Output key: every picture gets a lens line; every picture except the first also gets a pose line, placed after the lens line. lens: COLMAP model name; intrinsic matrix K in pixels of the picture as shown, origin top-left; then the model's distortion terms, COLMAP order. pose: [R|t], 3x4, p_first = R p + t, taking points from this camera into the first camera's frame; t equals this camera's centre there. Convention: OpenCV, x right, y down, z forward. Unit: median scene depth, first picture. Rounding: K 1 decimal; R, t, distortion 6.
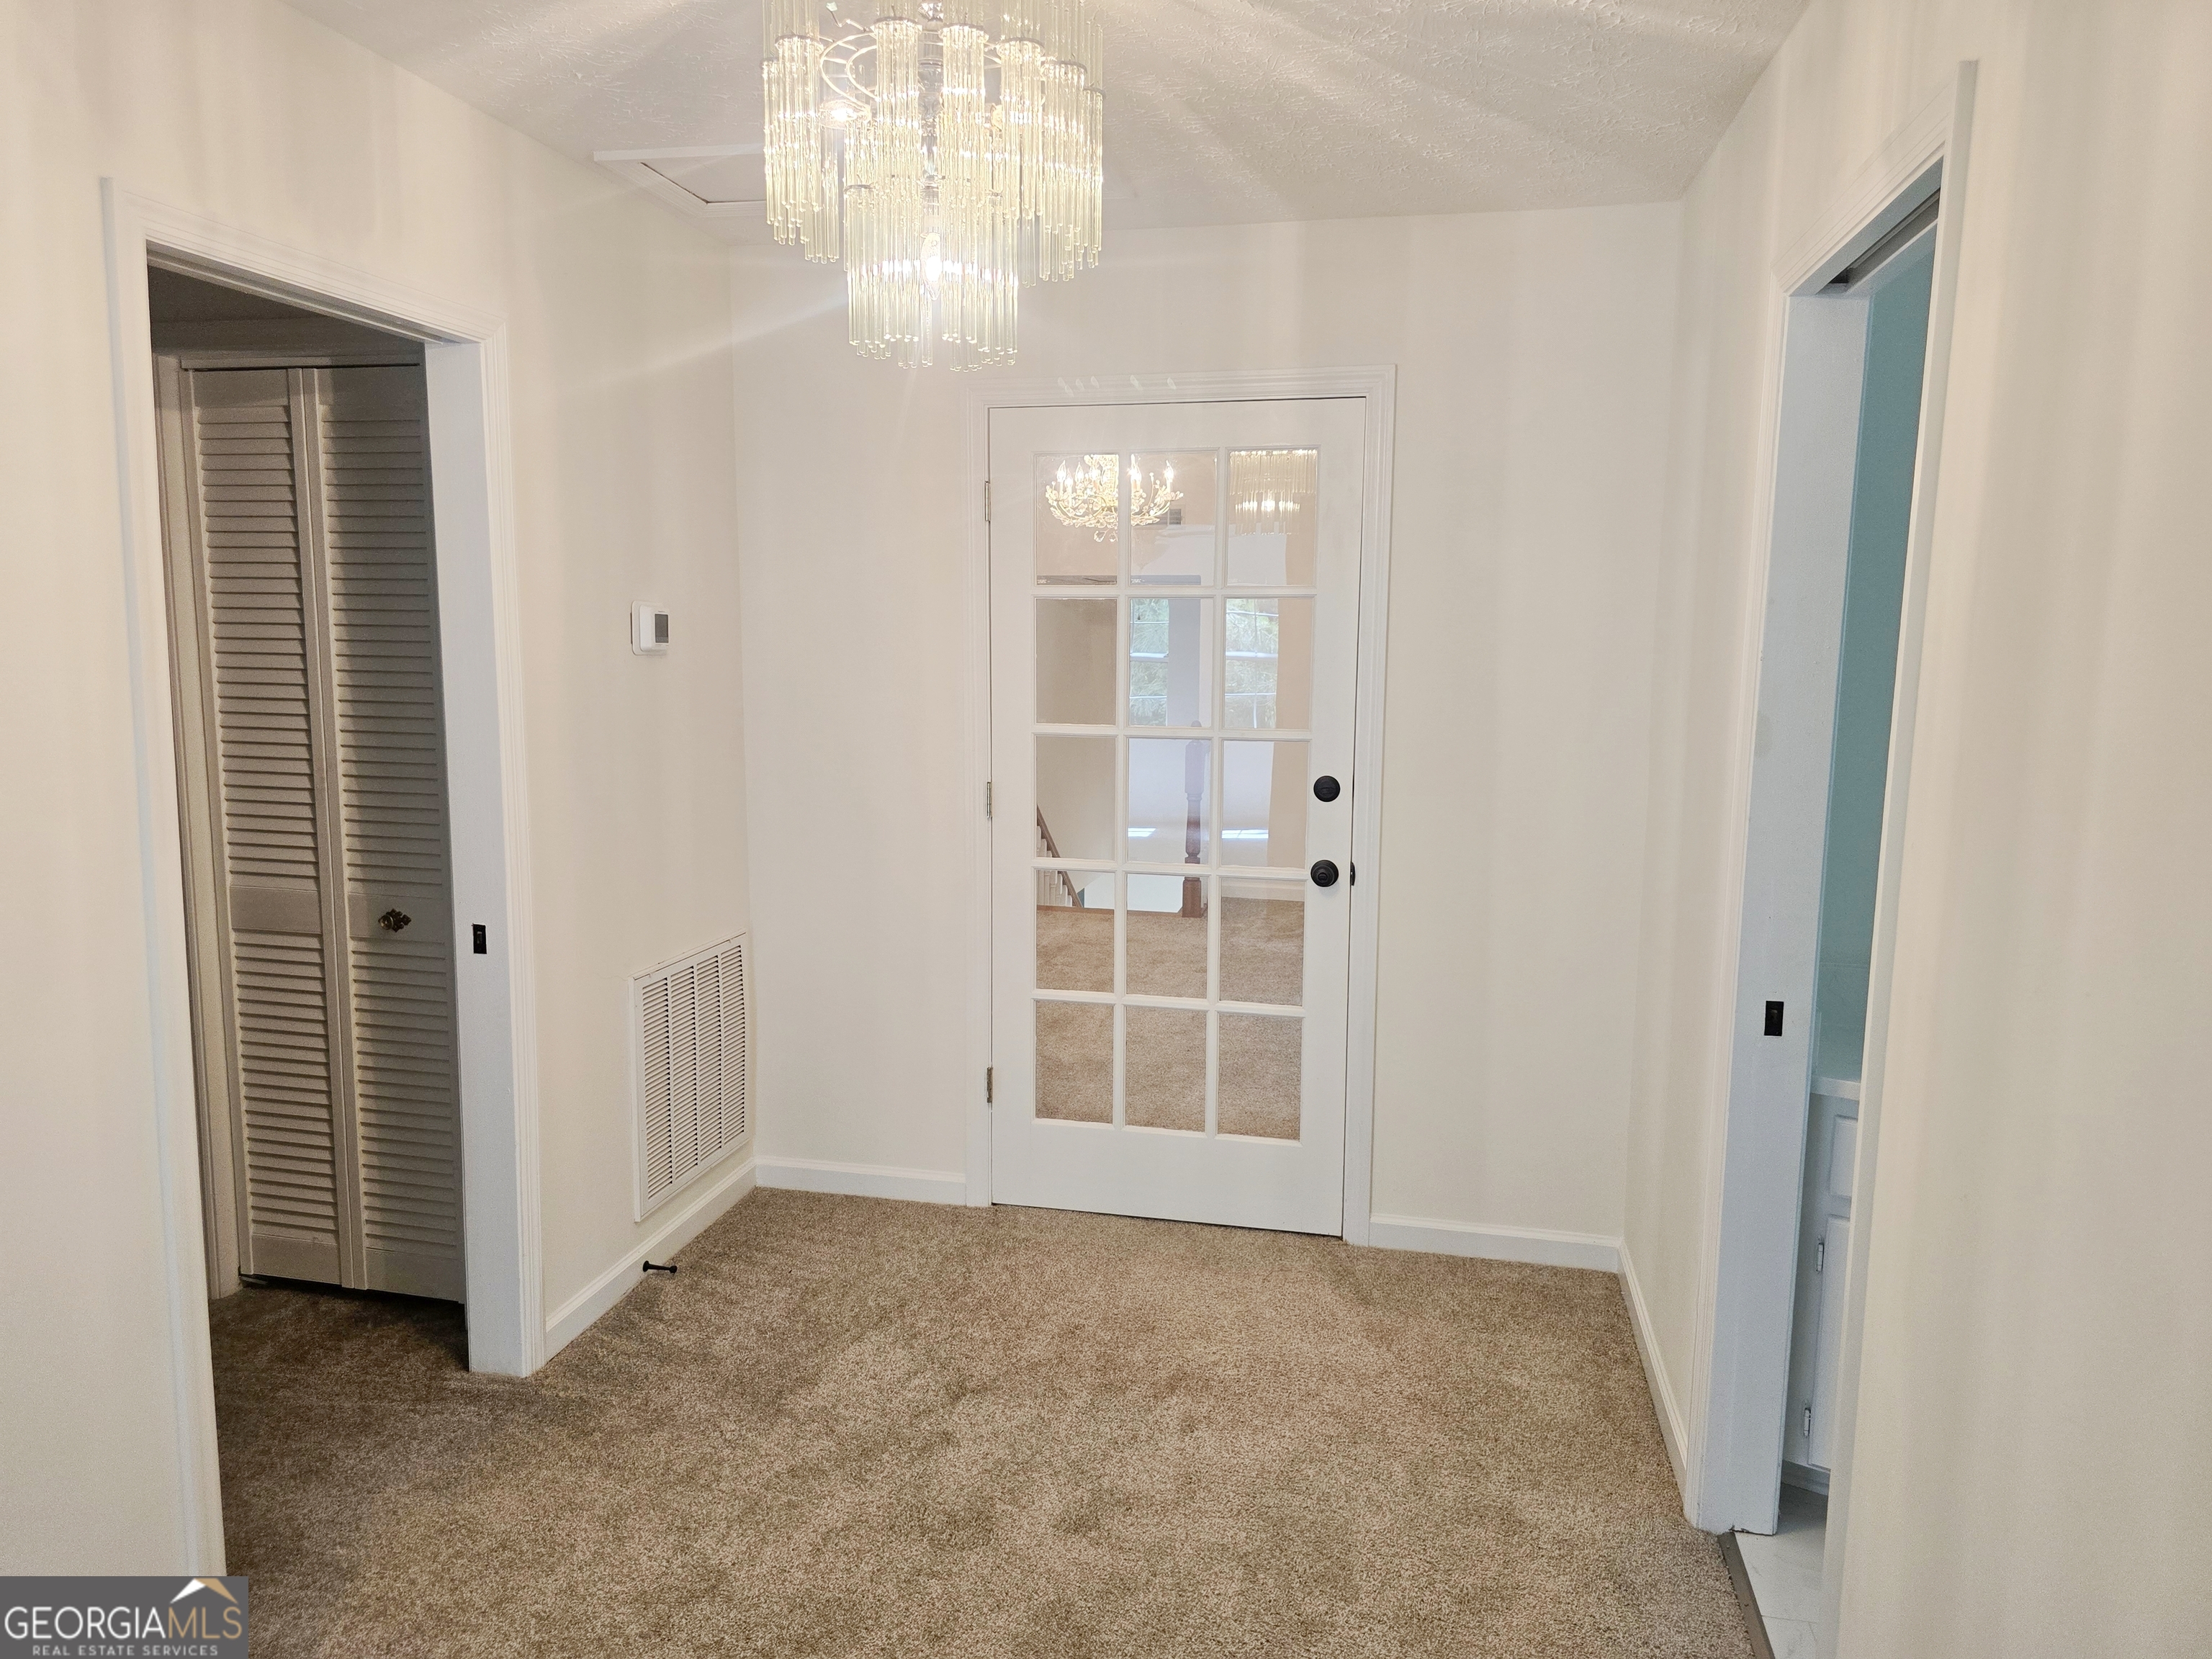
lens RADIAL K [[1484.9, 0, 1093.7], [0, 1484.9, 822.3], [0, 0, 1]] dist [0.058665, -0.056414]
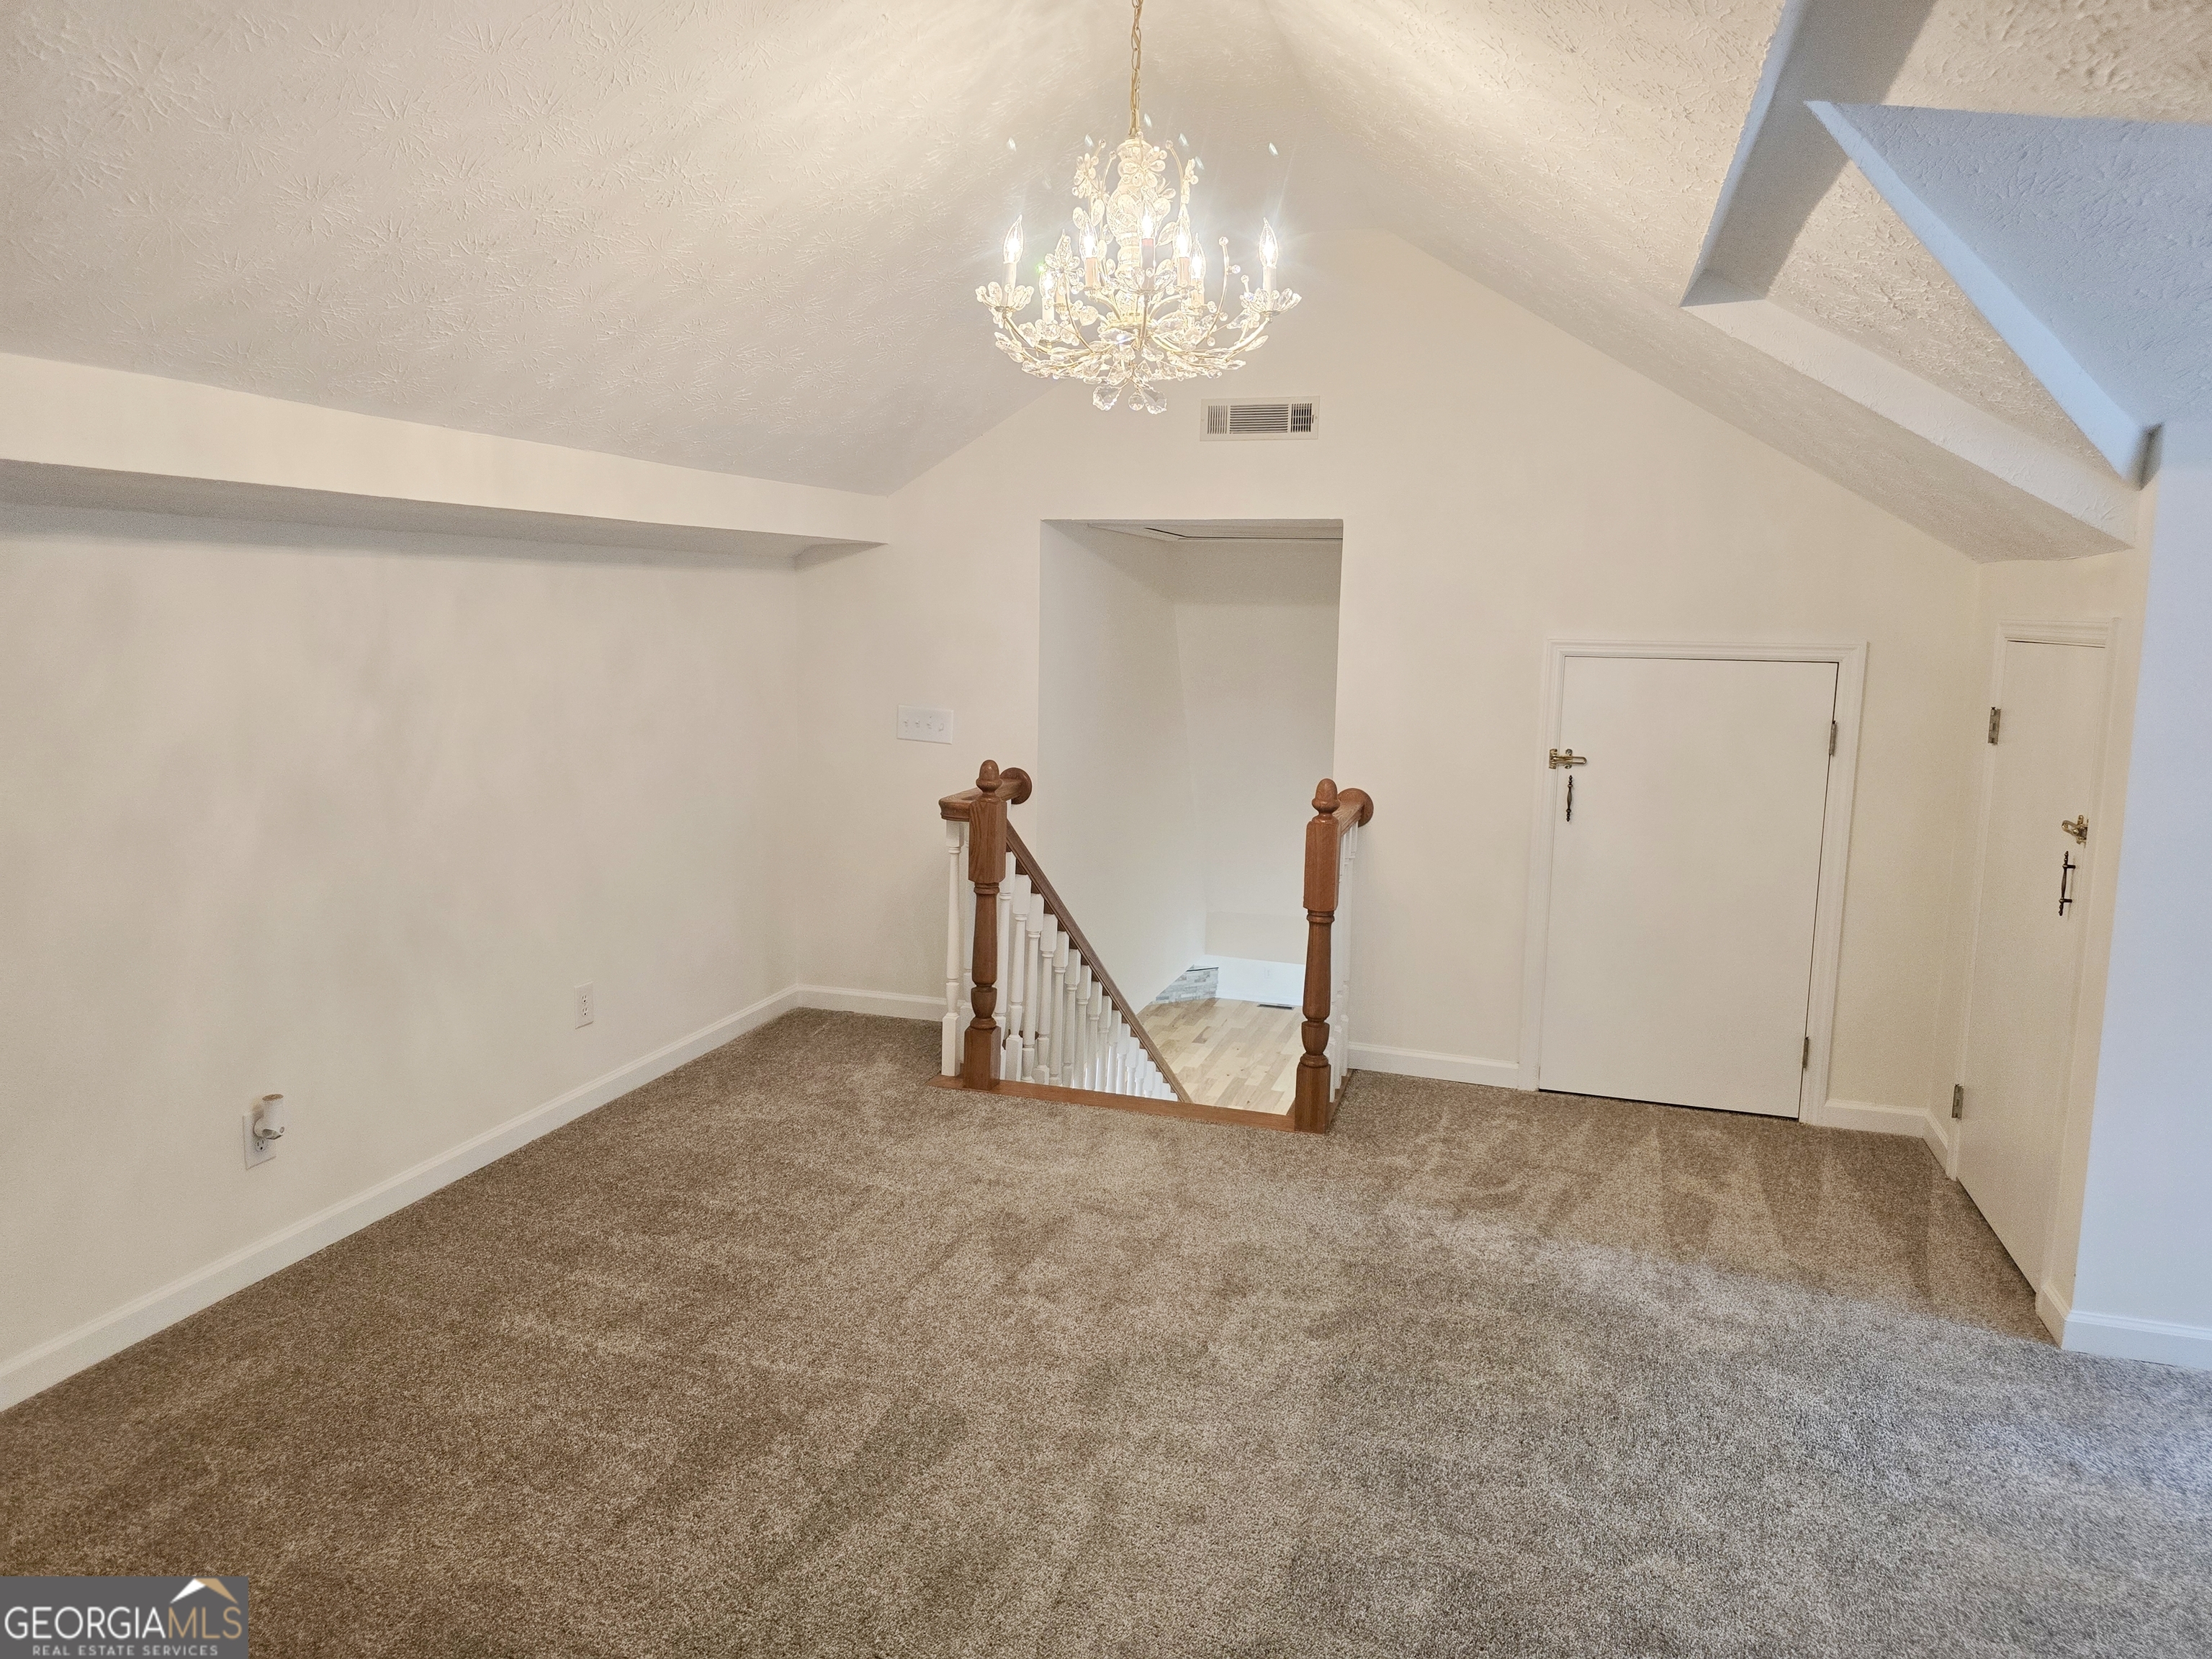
lens RADIAL K [[1484.9, 0, 1093.7], [0, 1484.9, 822.3], [0, 0, 1]] dist [0.058665, -0.056414]
pose [[0.995483, 0.021605, -0.092444, 0.043278], [-0.020553, 0.999713, 0.012325, -0.072133], [0.092684, -0.010369, 0.995642, 0.555948]]
